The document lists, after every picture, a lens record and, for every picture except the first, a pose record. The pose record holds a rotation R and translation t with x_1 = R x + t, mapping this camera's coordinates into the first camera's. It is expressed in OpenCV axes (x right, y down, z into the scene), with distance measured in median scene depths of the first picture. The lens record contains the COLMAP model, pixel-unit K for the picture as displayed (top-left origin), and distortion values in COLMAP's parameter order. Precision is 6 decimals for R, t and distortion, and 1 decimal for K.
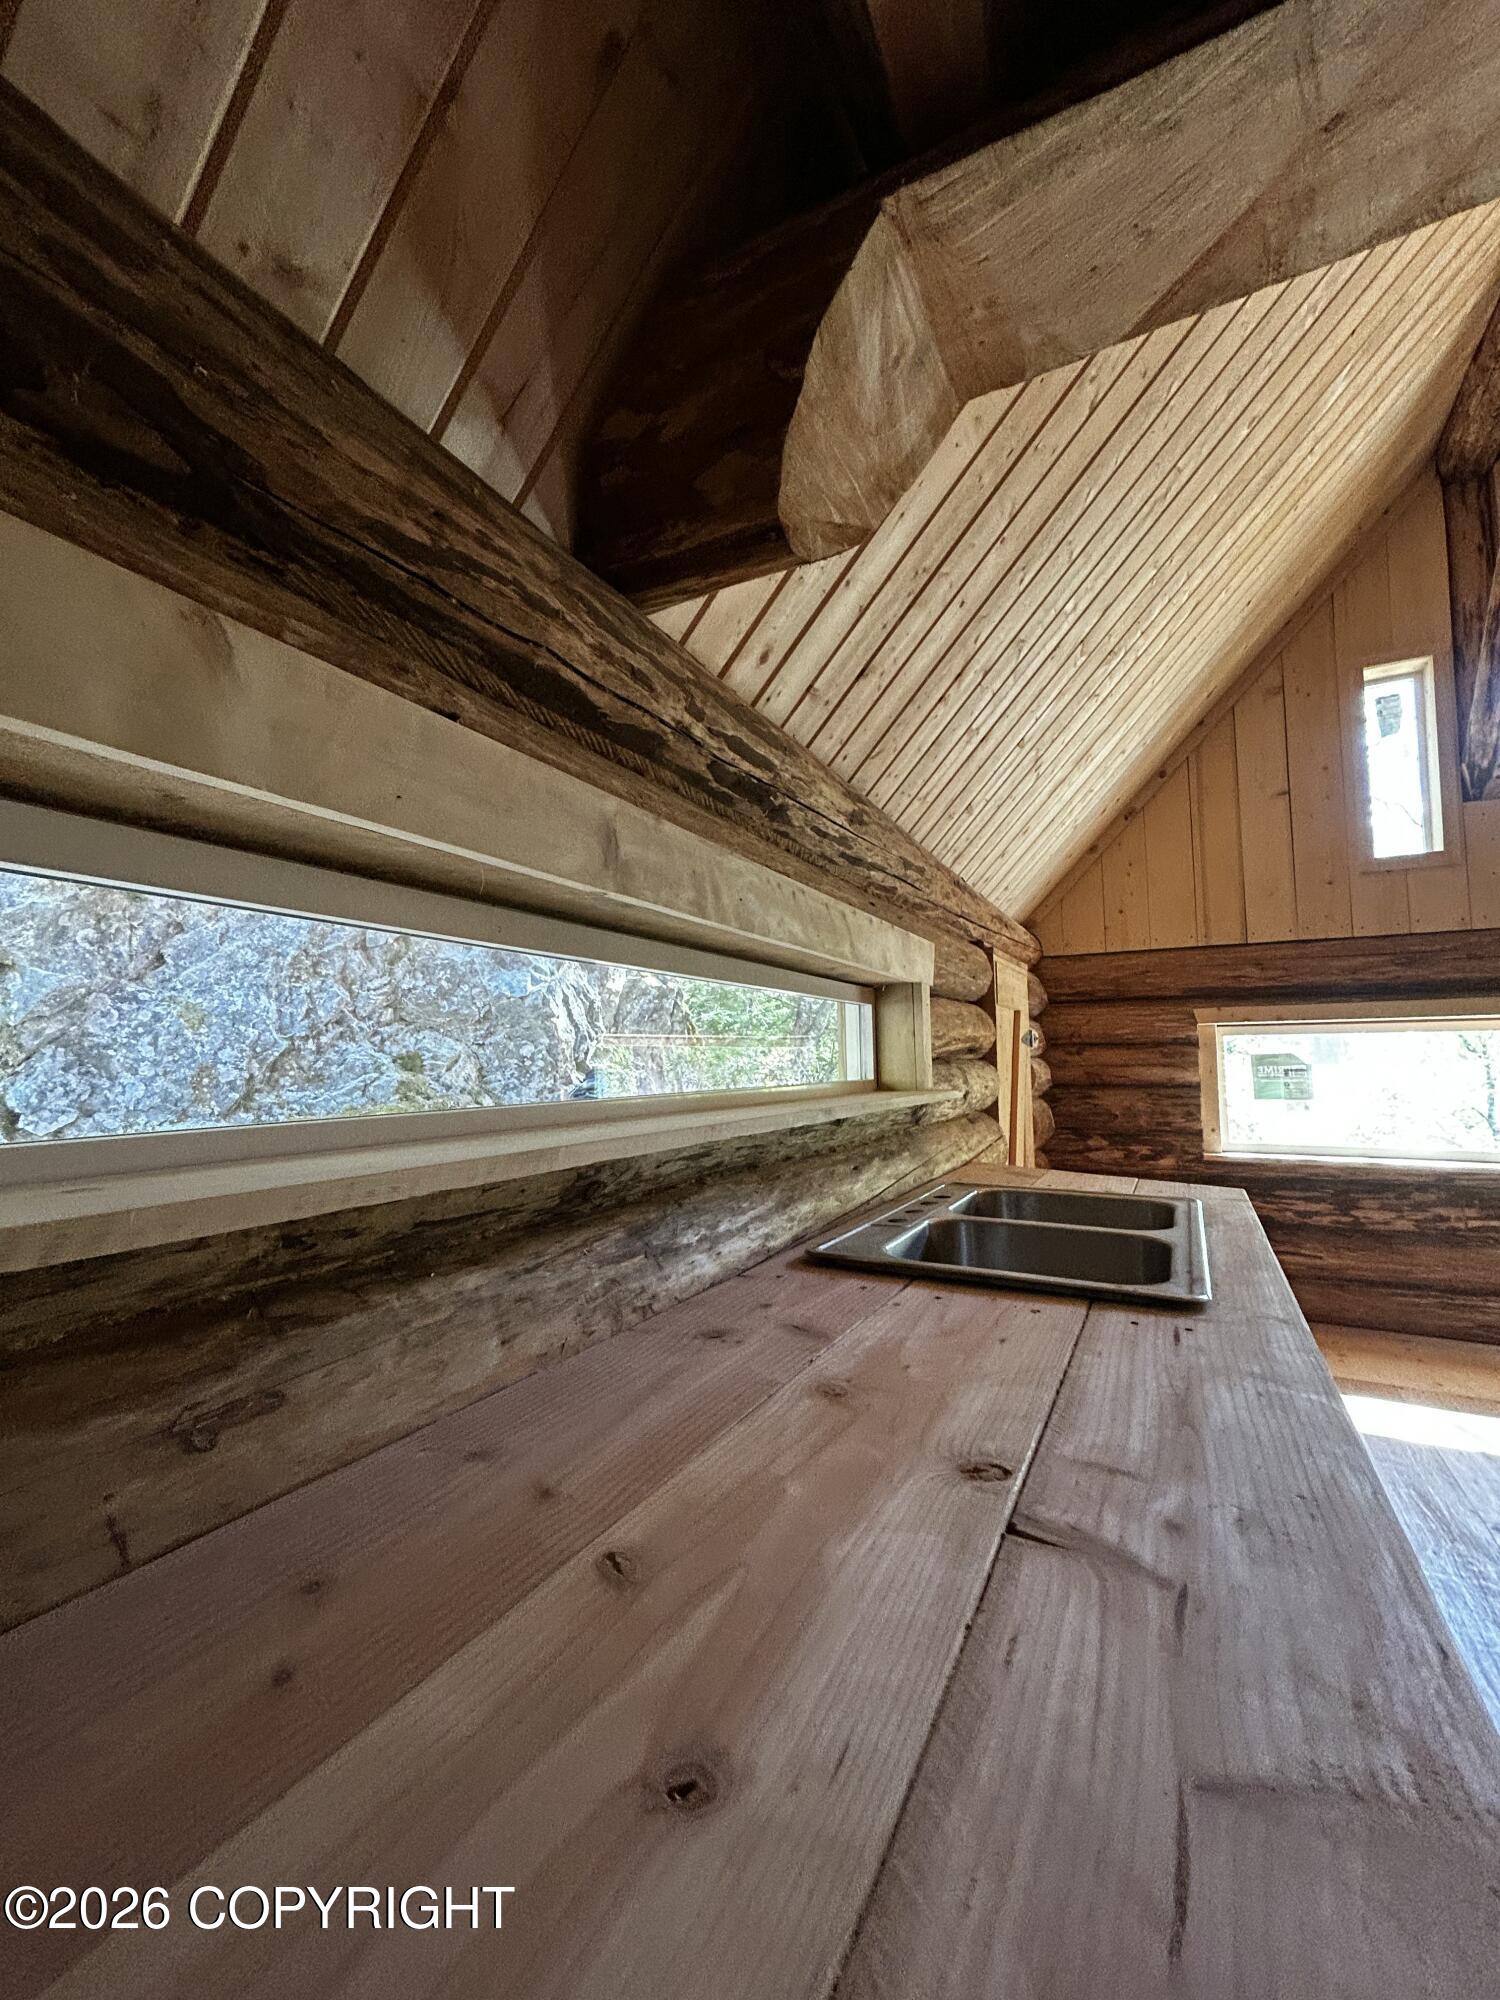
lens RADIAL K [[808.5, 0, 754.5], [0, 808.5, 1002.0], [0, 0, 1]] dist [0.009894, -0.001220]
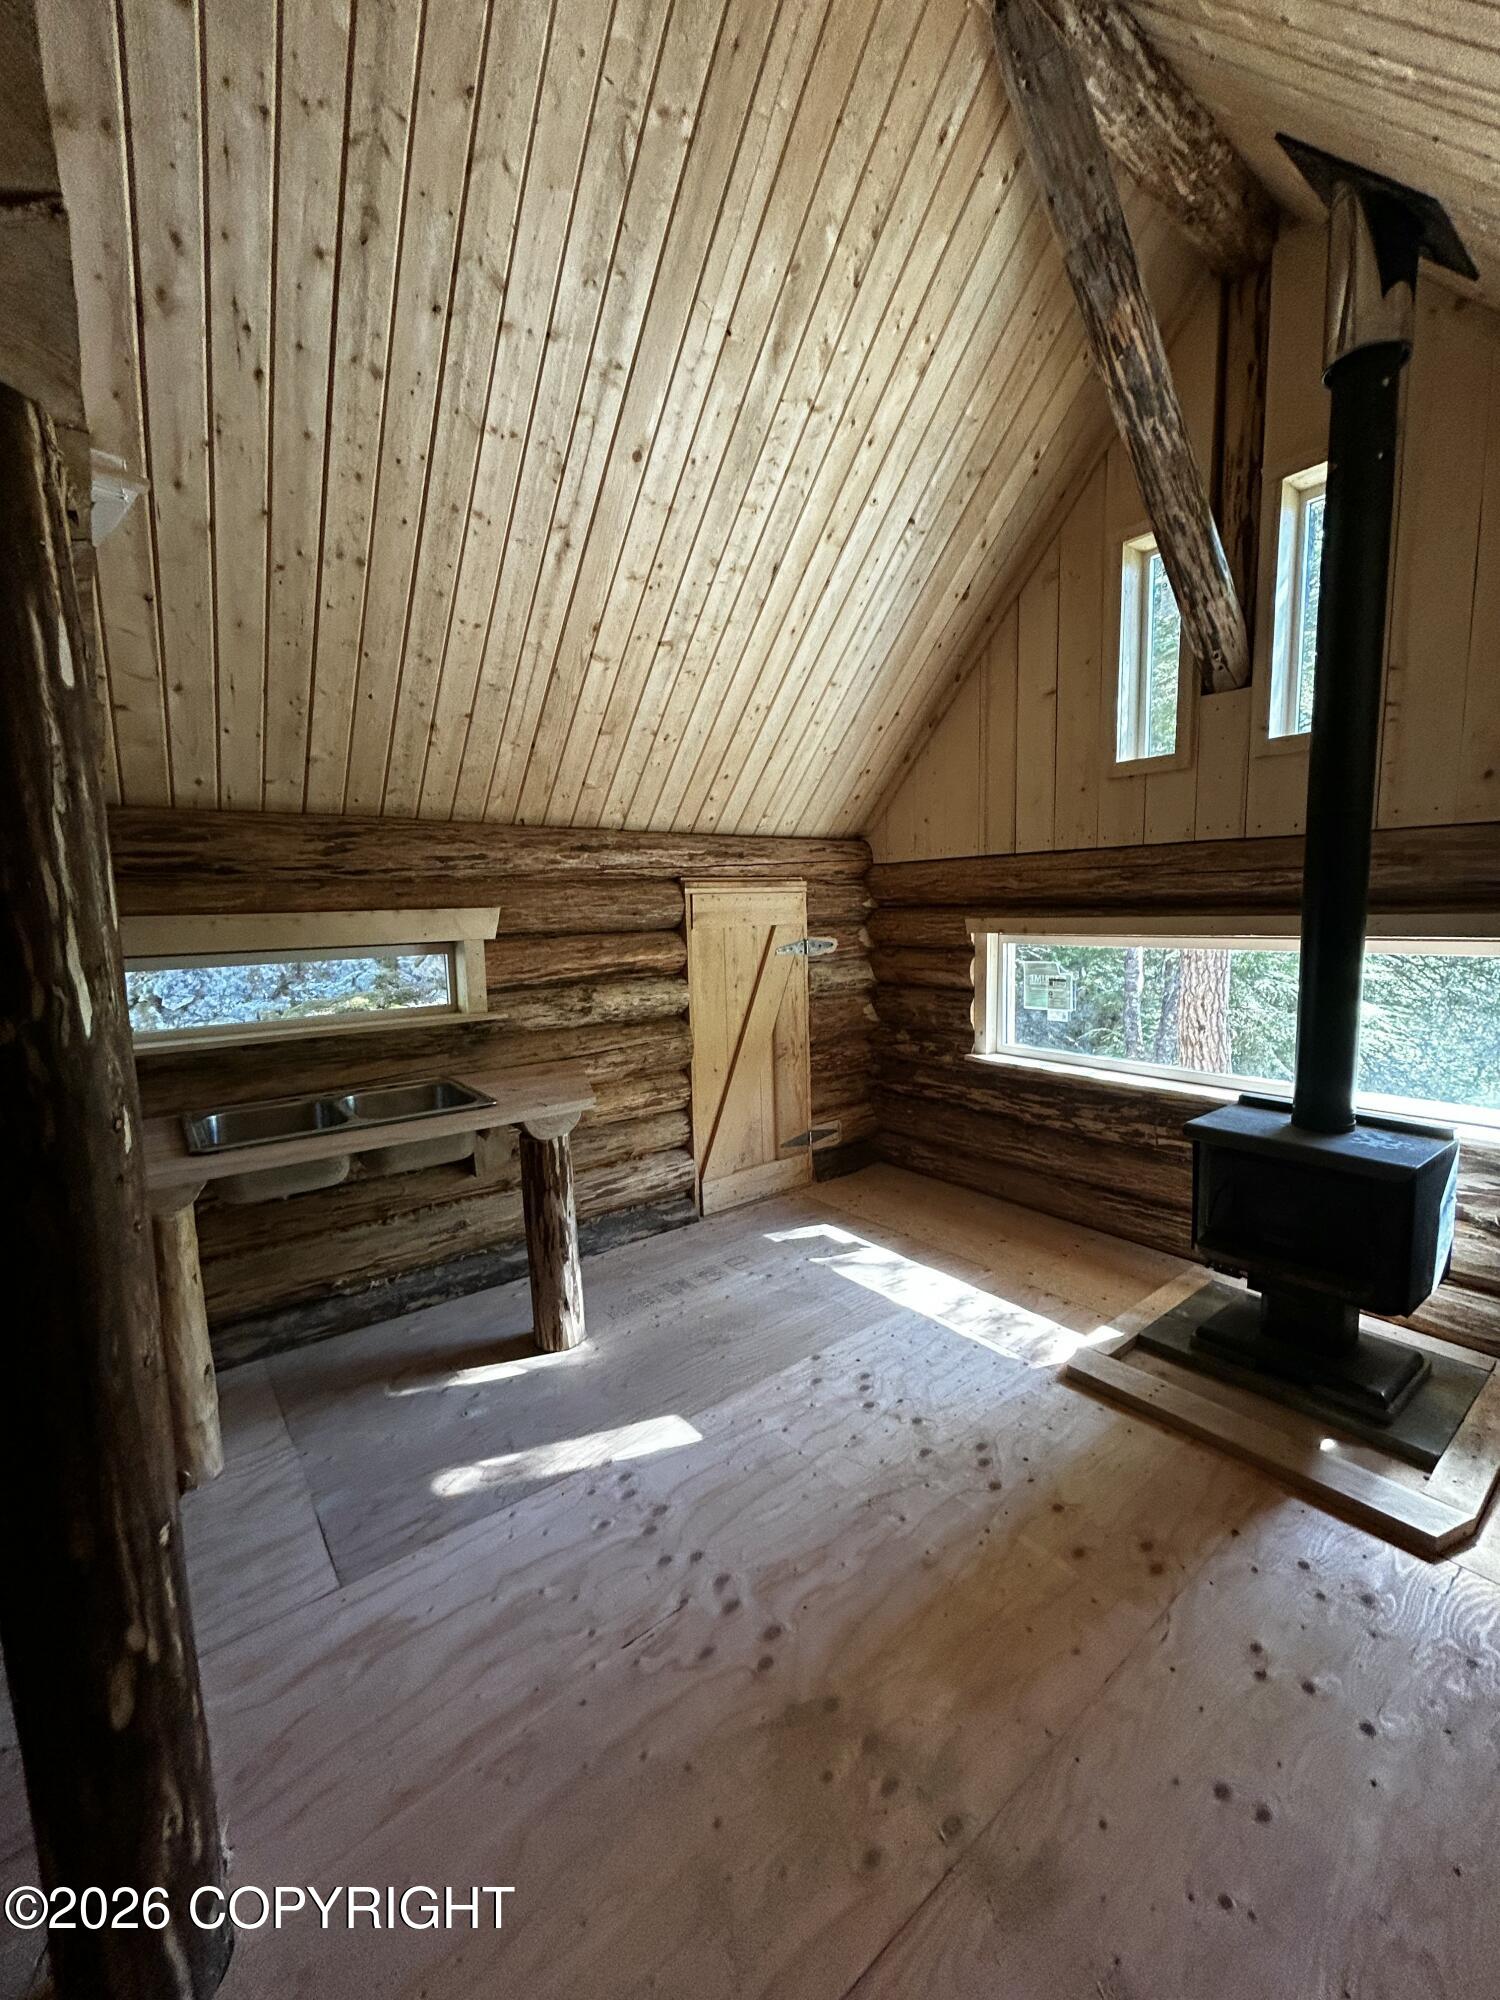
lens RADIAL K [[808.5, 0, 756.2], [0, 808.5, 997.4], [0, 0, 1]] dist [0.009894, -0.001220]
pose [[0.910570, 0.035626, -0.411816, 0.770096], [0.045744, 0.981475, 0.186052, -0.103063], [0.410815, -0.188251, 0.892072, -0.059017]]
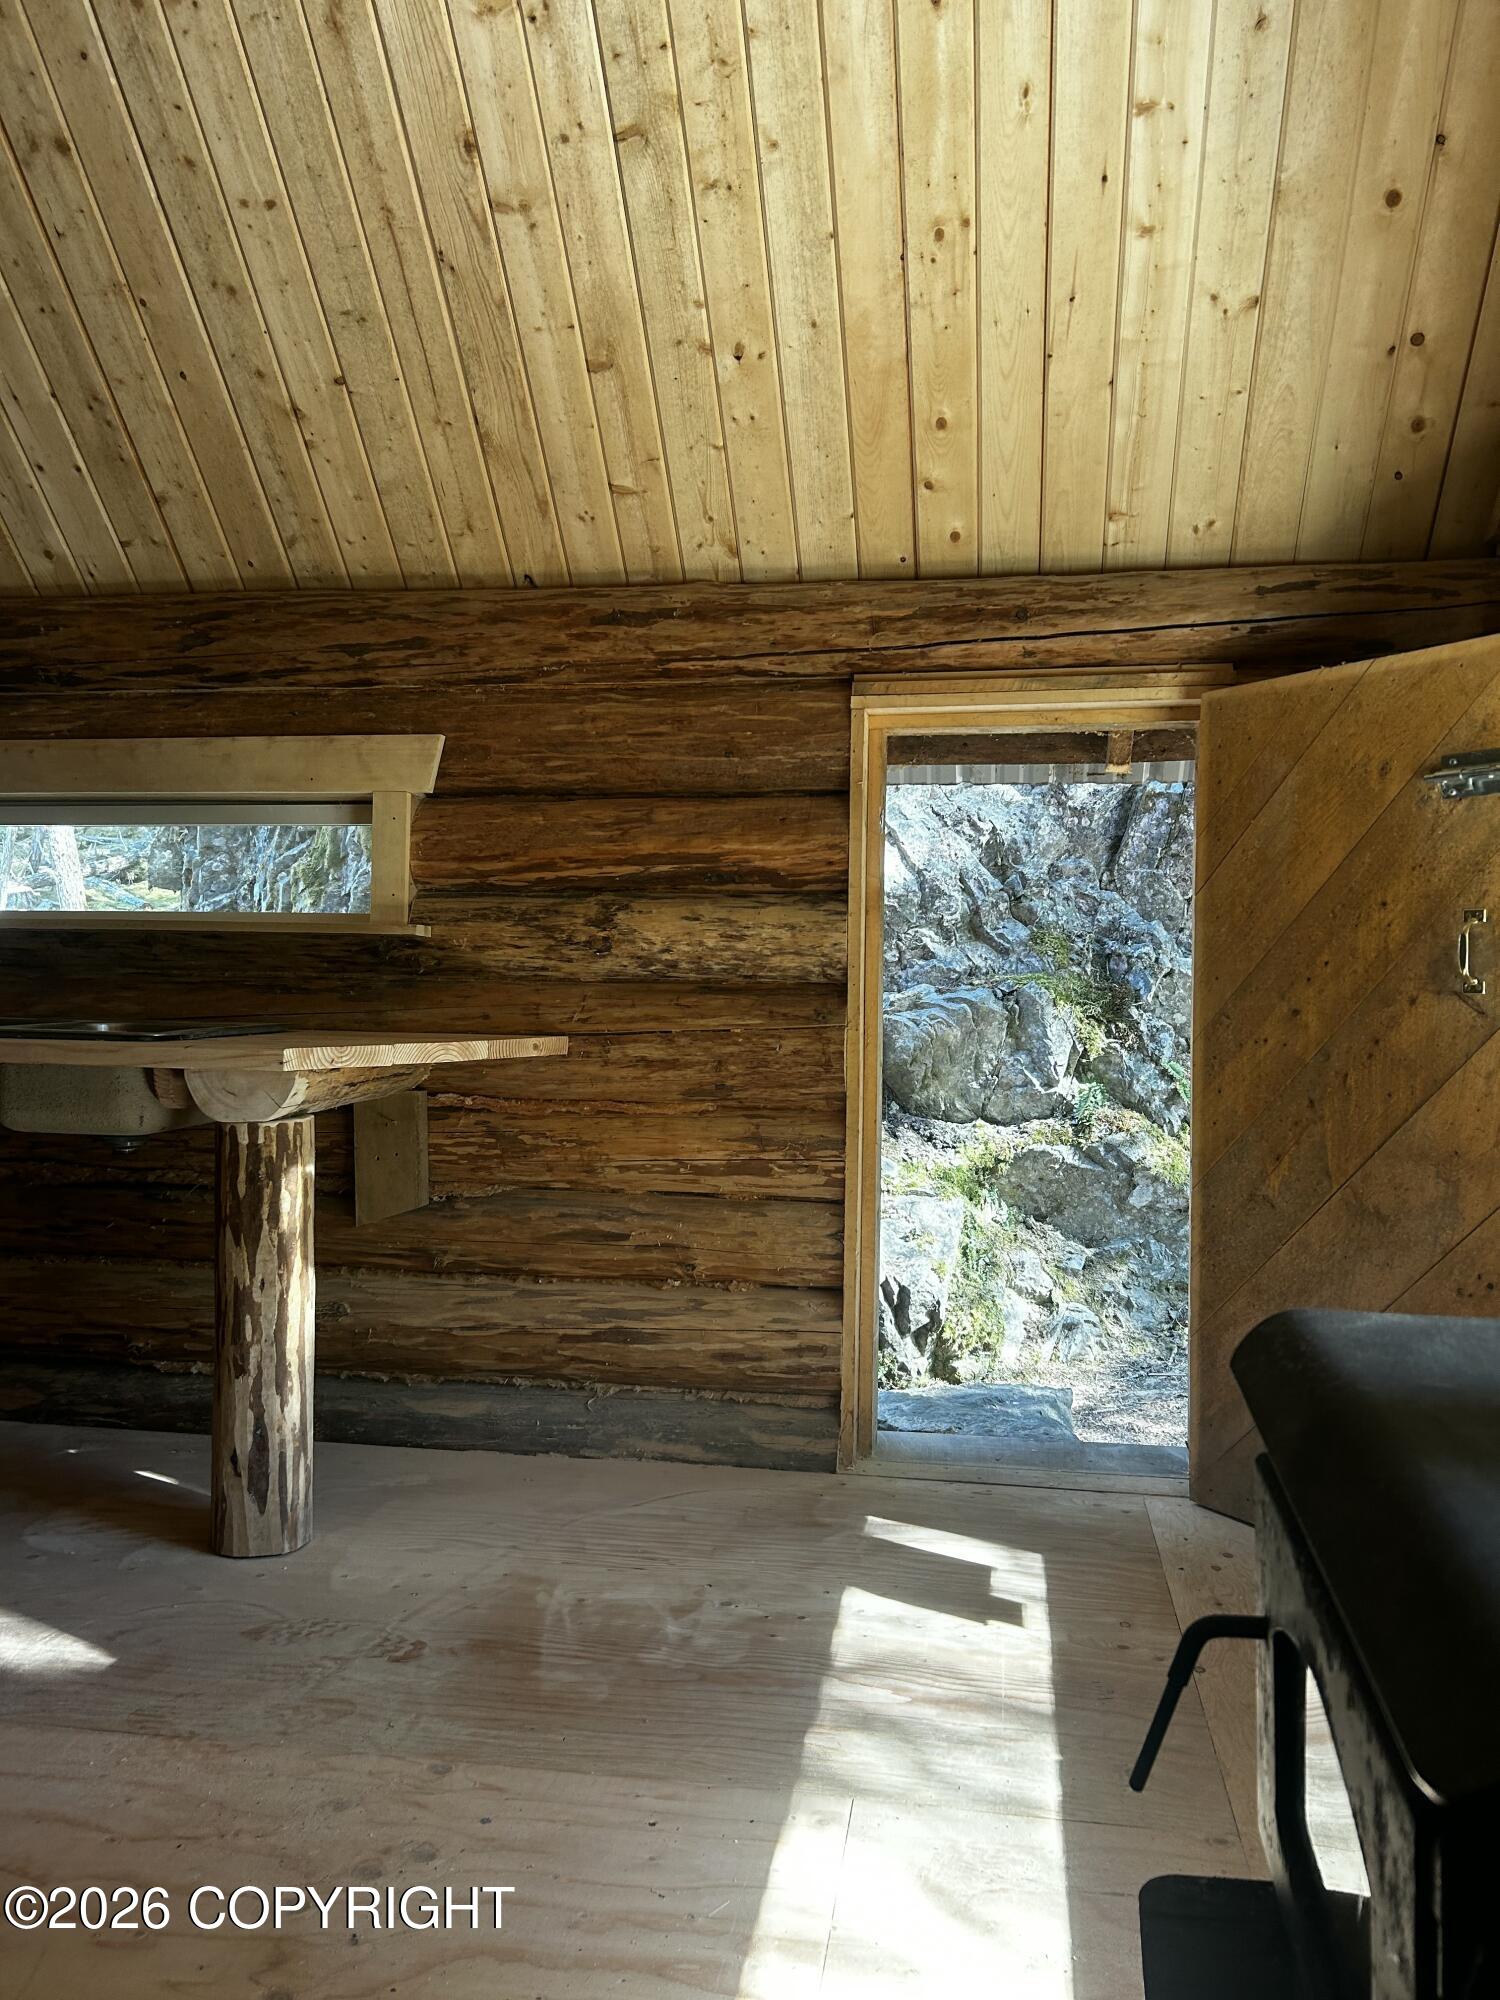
lens RADIAL K [[1544.2, 0, 755.9], [0, 1544.2, 992.5], [0, 0, 1]] dist [0.067836, -0.027634]
pose [[0.302104, 0.027892, -0.952867, 1.090231], [0.056376, 0.997300, 0.047066, 0.076021], [0.951607, -0.067938, 0.299716, 0.540096]]
